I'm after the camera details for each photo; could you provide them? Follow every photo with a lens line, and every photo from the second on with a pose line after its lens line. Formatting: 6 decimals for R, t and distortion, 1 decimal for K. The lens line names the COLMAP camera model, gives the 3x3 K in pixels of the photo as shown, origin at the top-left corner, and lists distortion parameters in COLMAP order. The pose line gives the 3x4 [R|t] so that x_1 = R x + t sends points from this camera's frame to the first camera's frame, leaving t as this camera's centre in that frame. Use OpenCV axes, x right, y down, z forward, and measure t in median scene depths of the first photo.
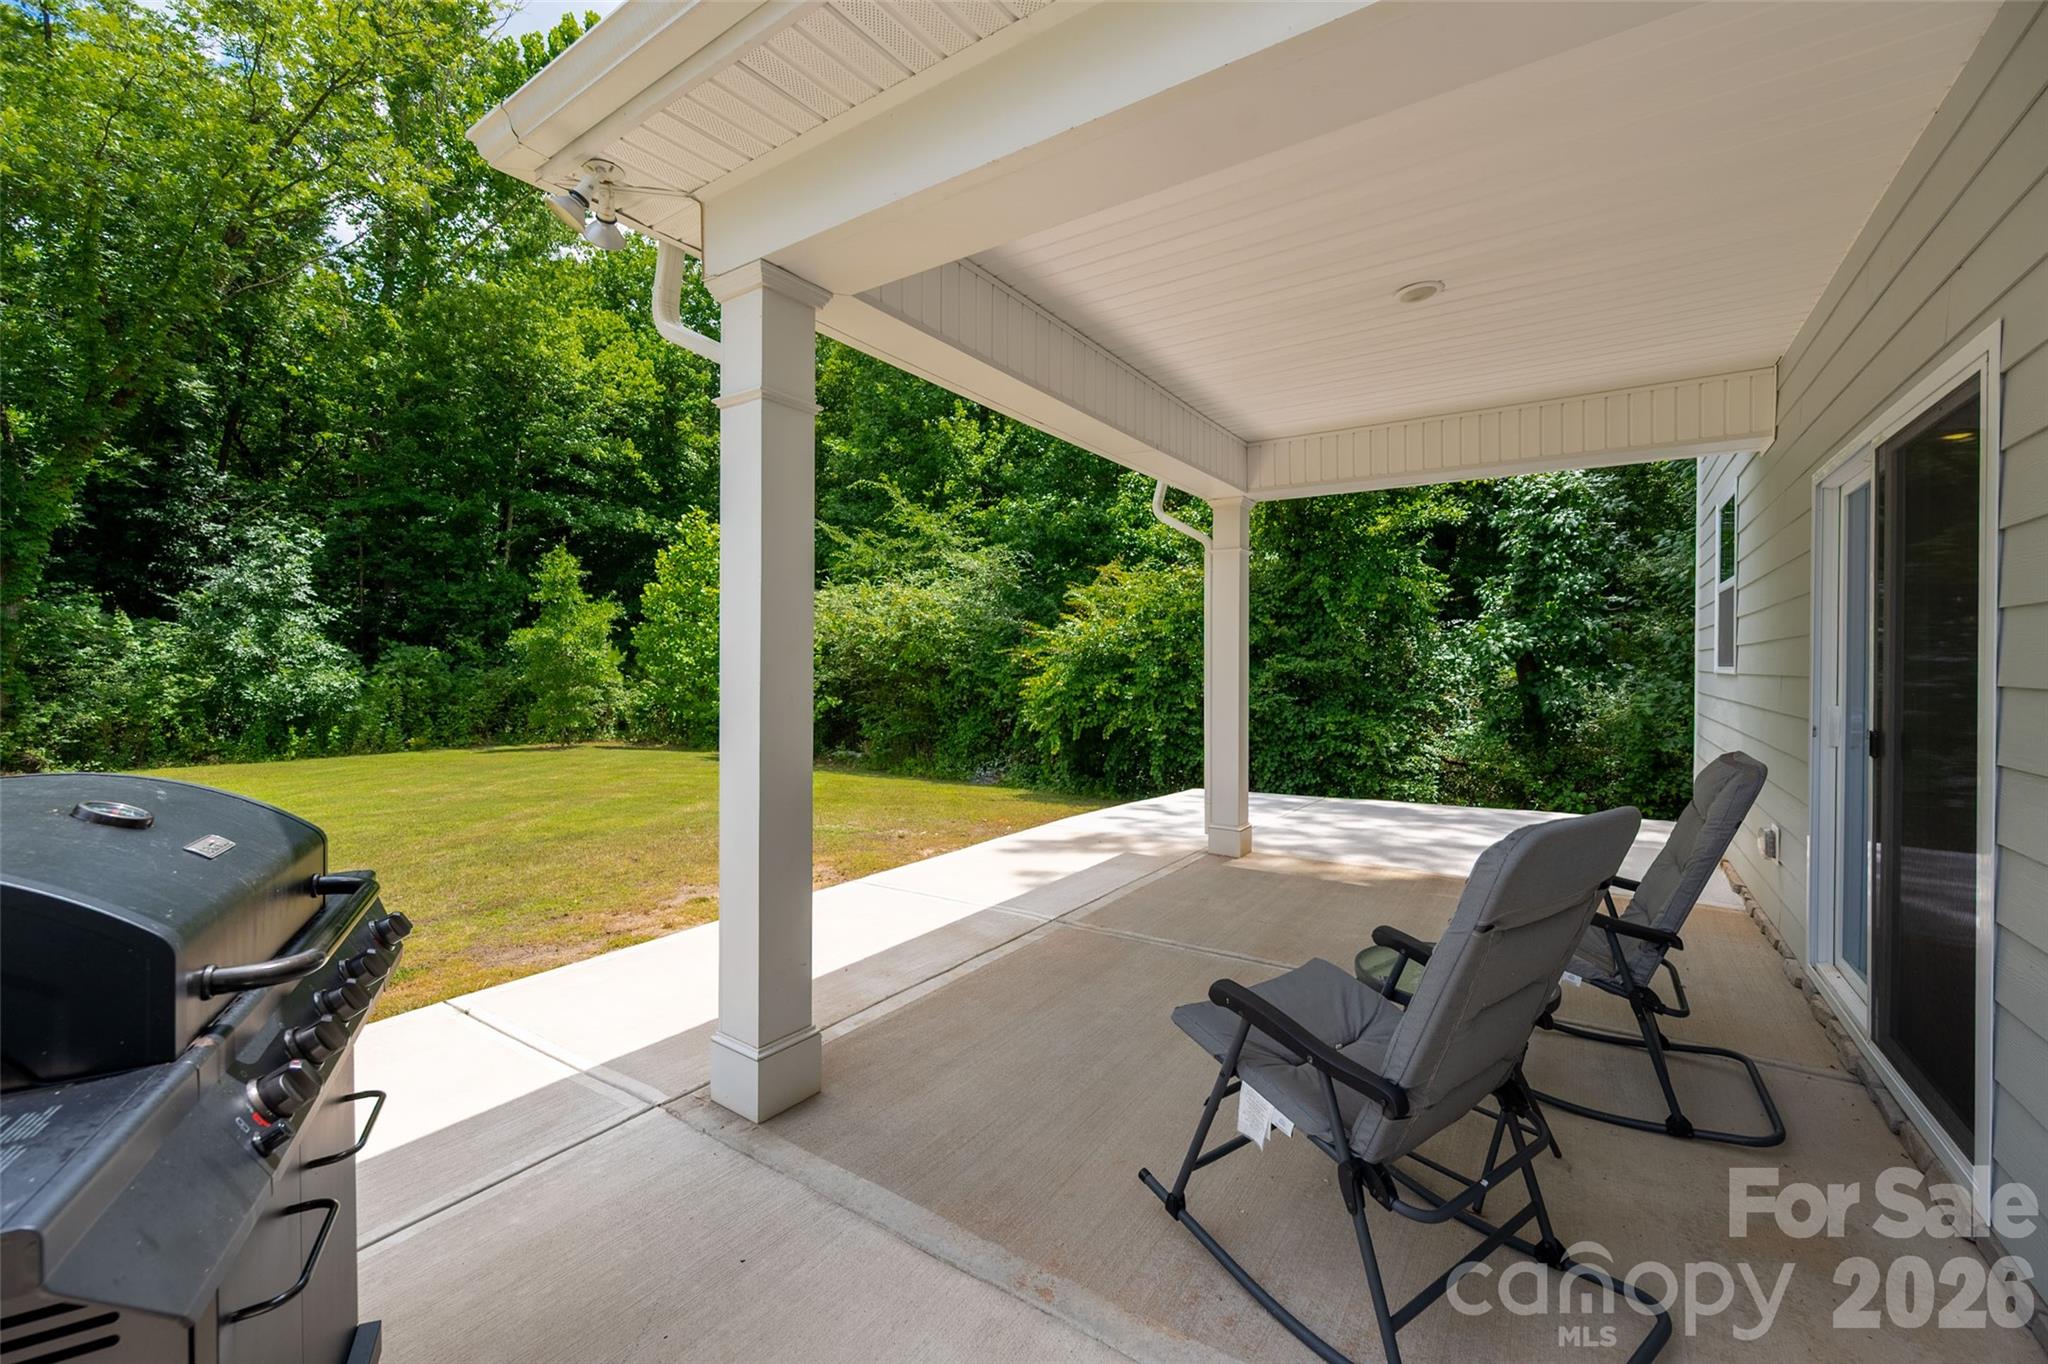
lens RADIAL K [[848.6, 0, 1019.9], [0, 848.6, 661.7], [0, 0, 1]] dist [0.011097, -0.000016]
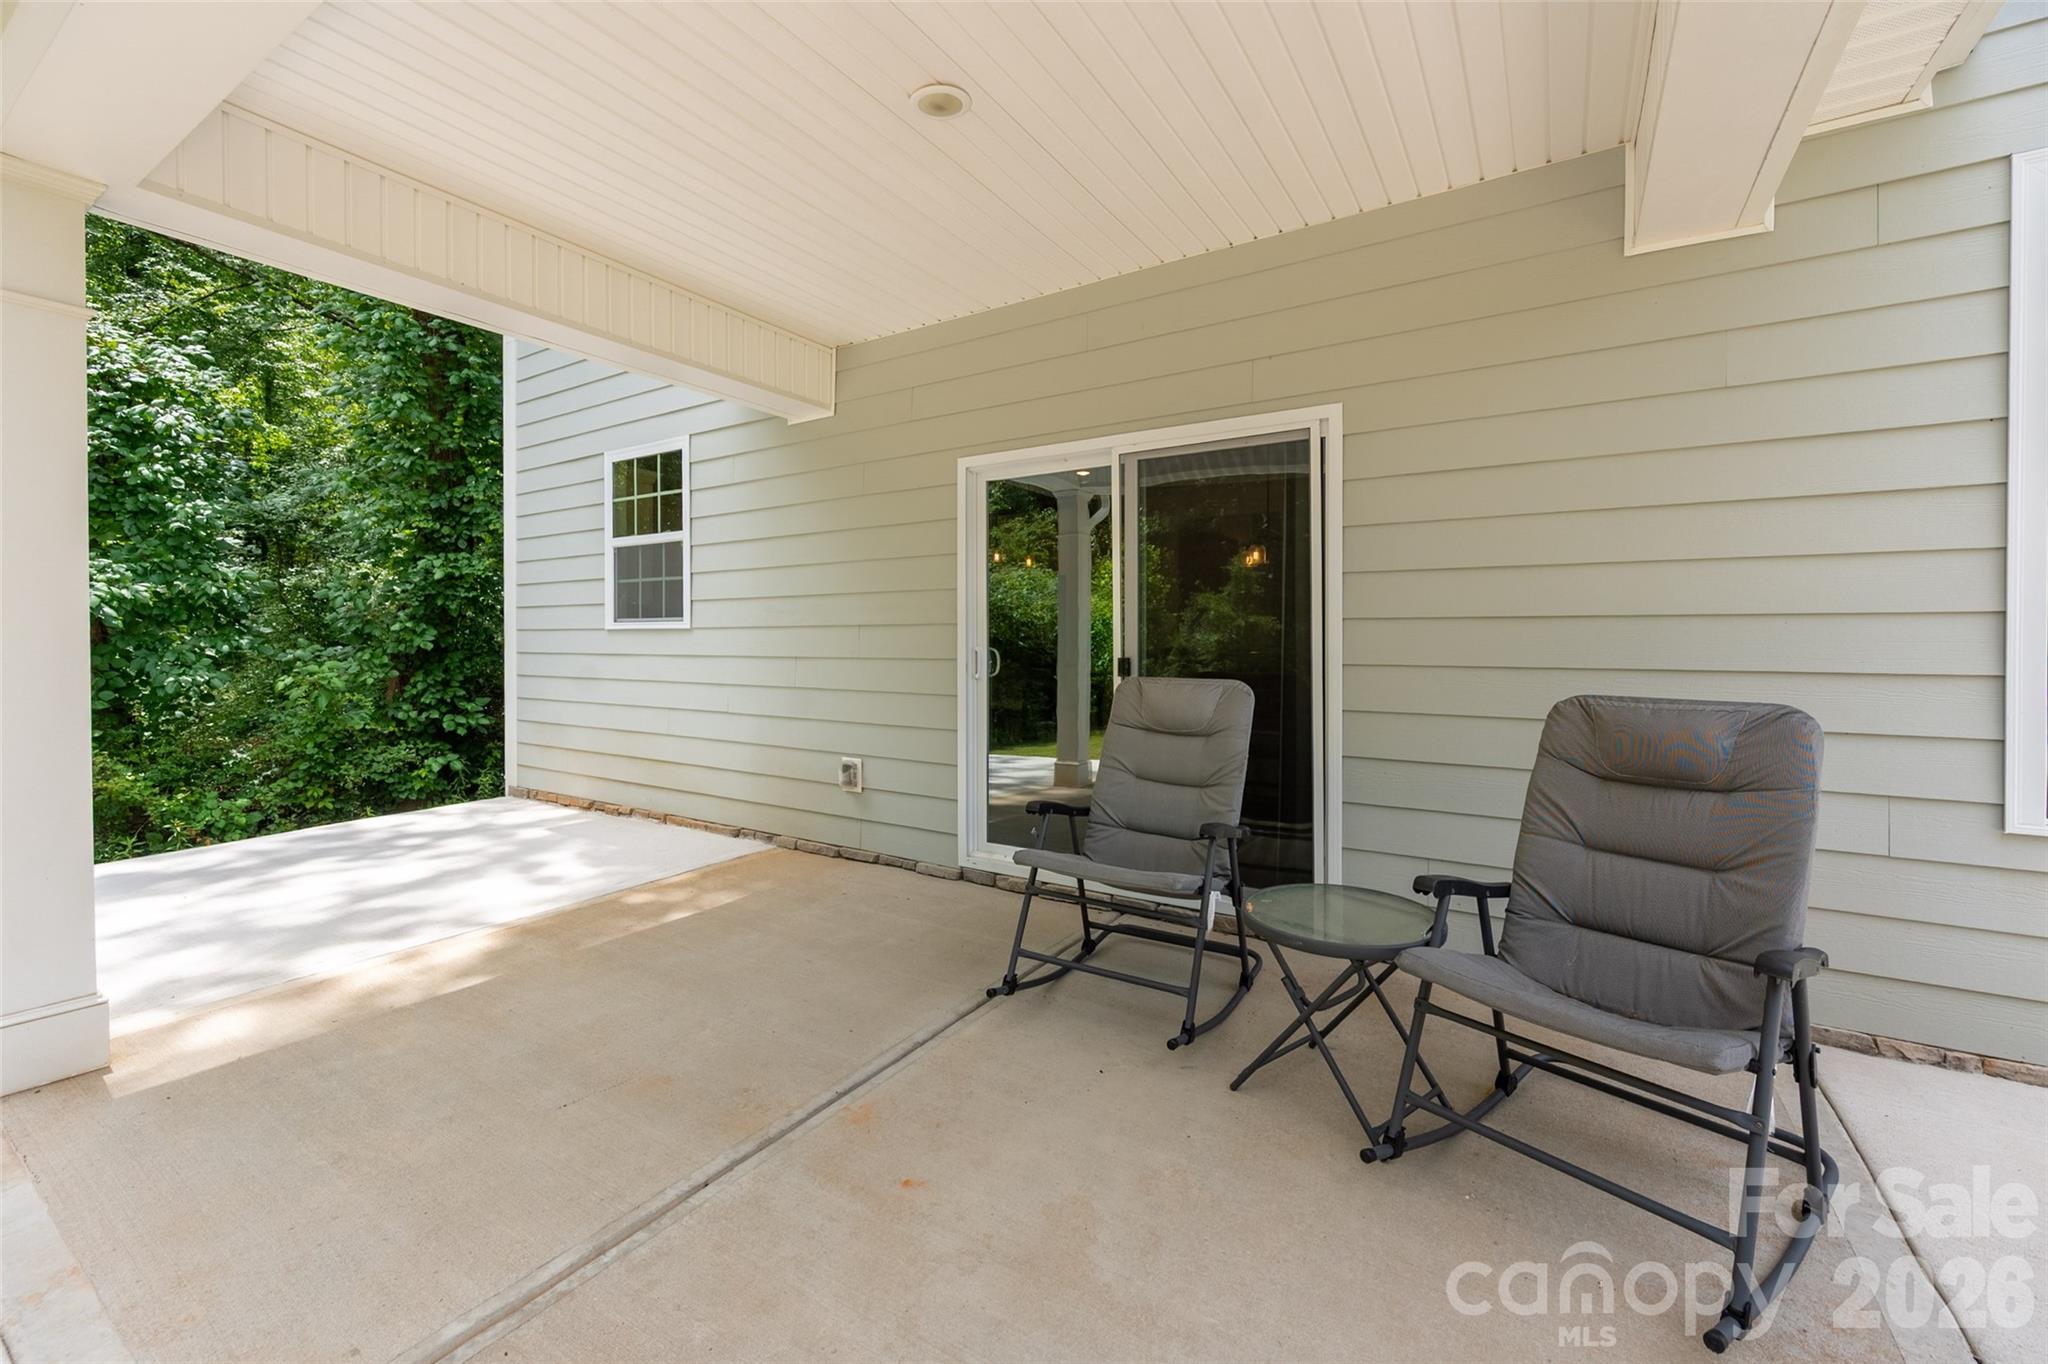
lens RADIAL K [[848.6, 0, 1019.9], [0, 848.6, 661.7], [0, 0, 1]] dist [0.011097, -0.000016]
pose [[-0.034257, -0.021037, 0.999192, -0.101697], [-0.005779, 0.999766, 0.020851, 0.015108], [-0.999396, -0.005060, -0.034370, 0.345459]]
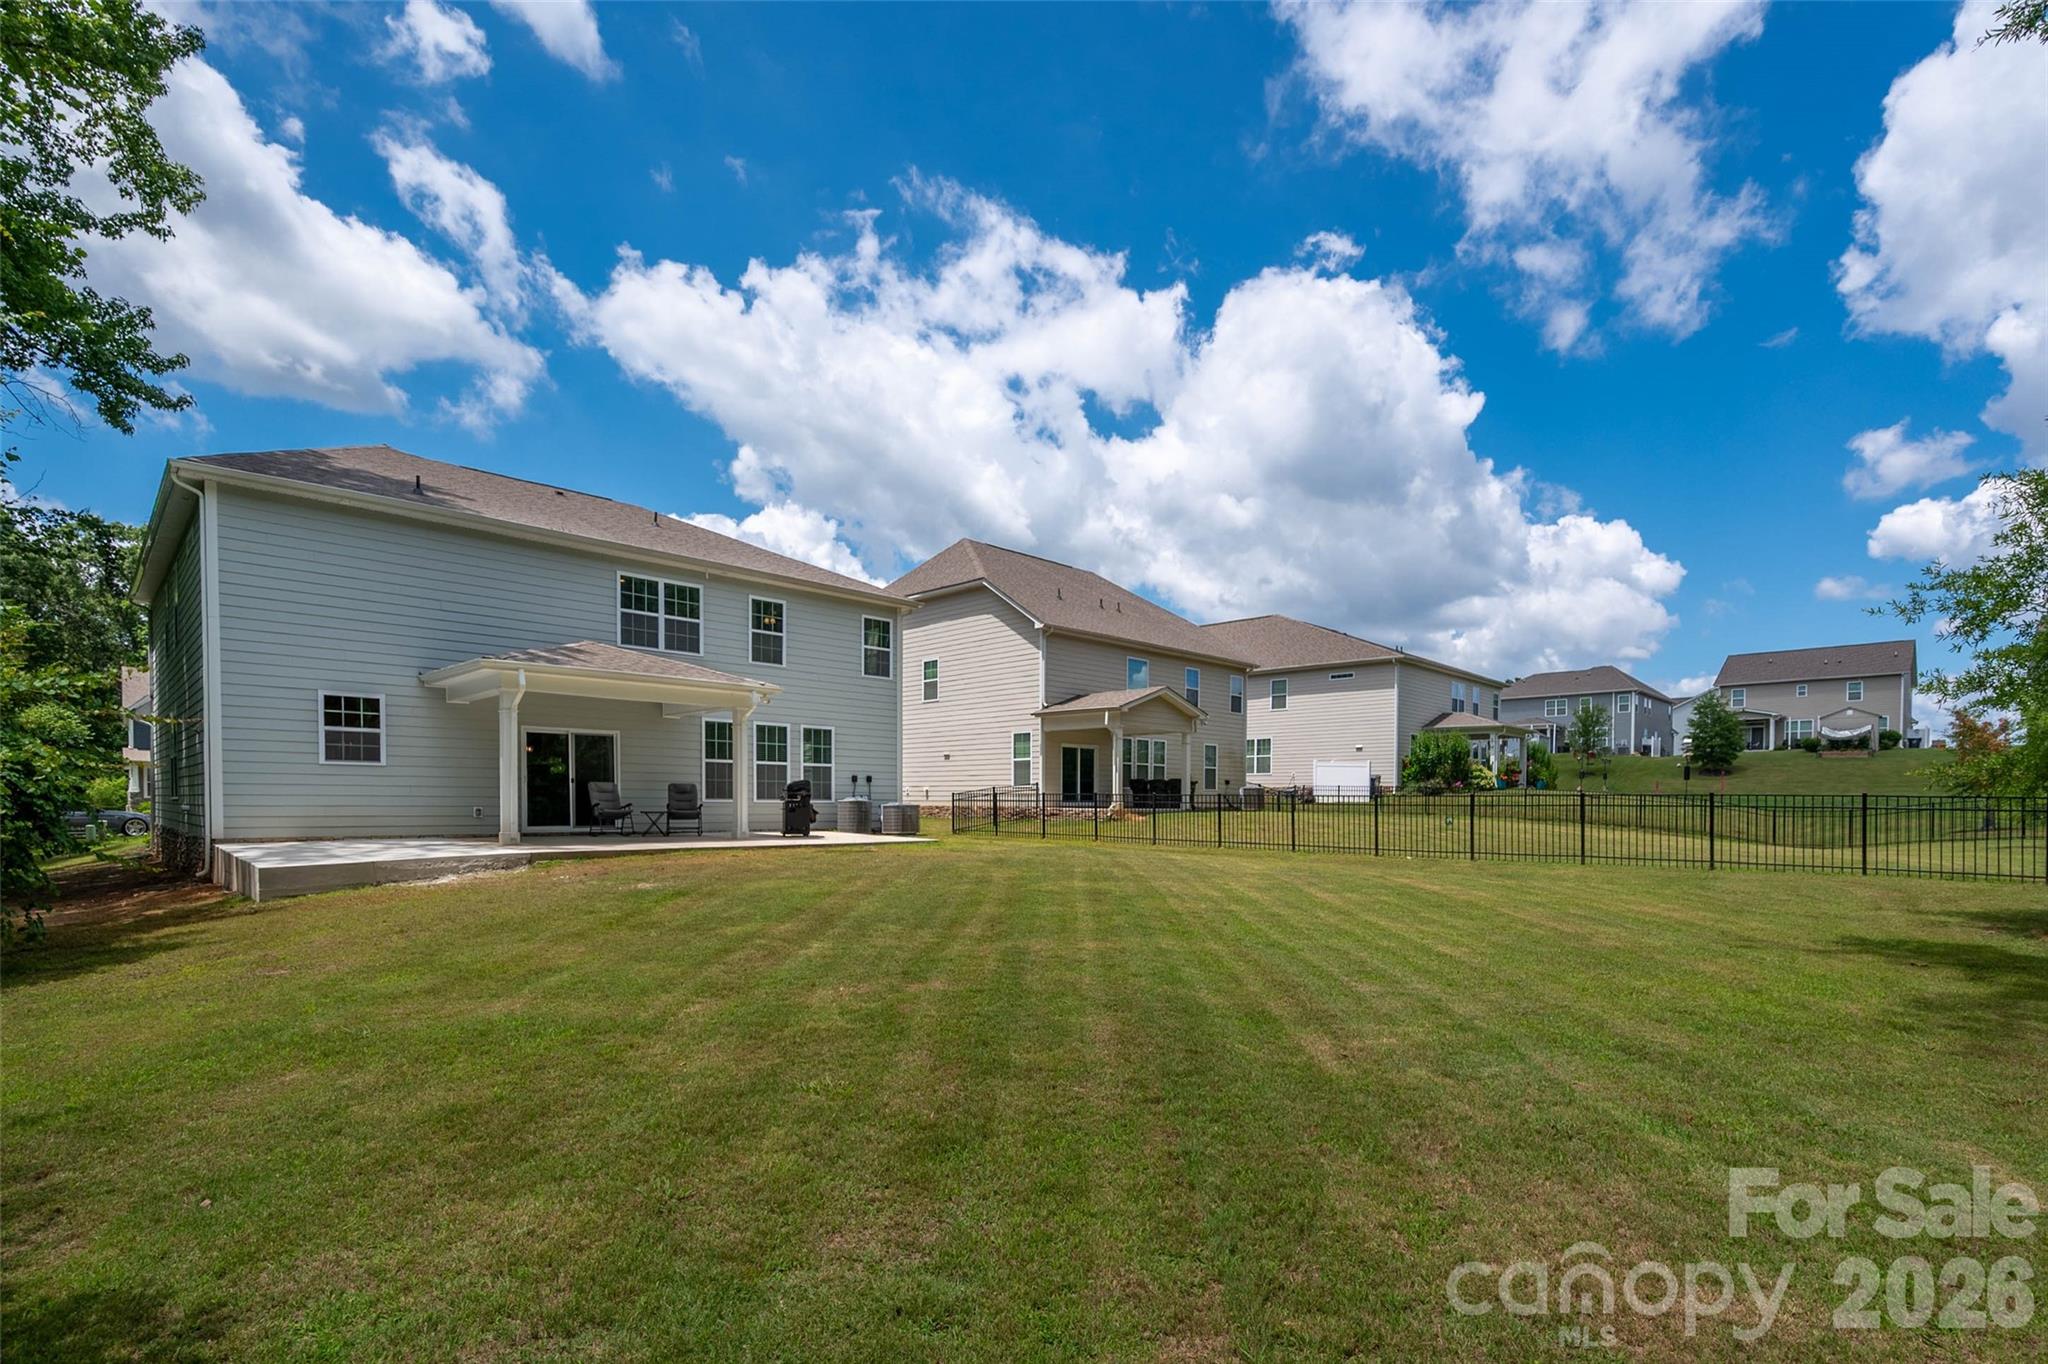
lens RADIAL K [[960.3, 0, 1026.3], [0, 960.3, 824.5], [0, 0, 1]] dist [-0.000130, -0.000020]
pose [[-0.980354, -0.012765, 0.196833, -1.039782], [-0.009021, 0.999761, 0.019909, 0.069741], [-0.197040, 0.017742, -0.980235, 2.082785]]
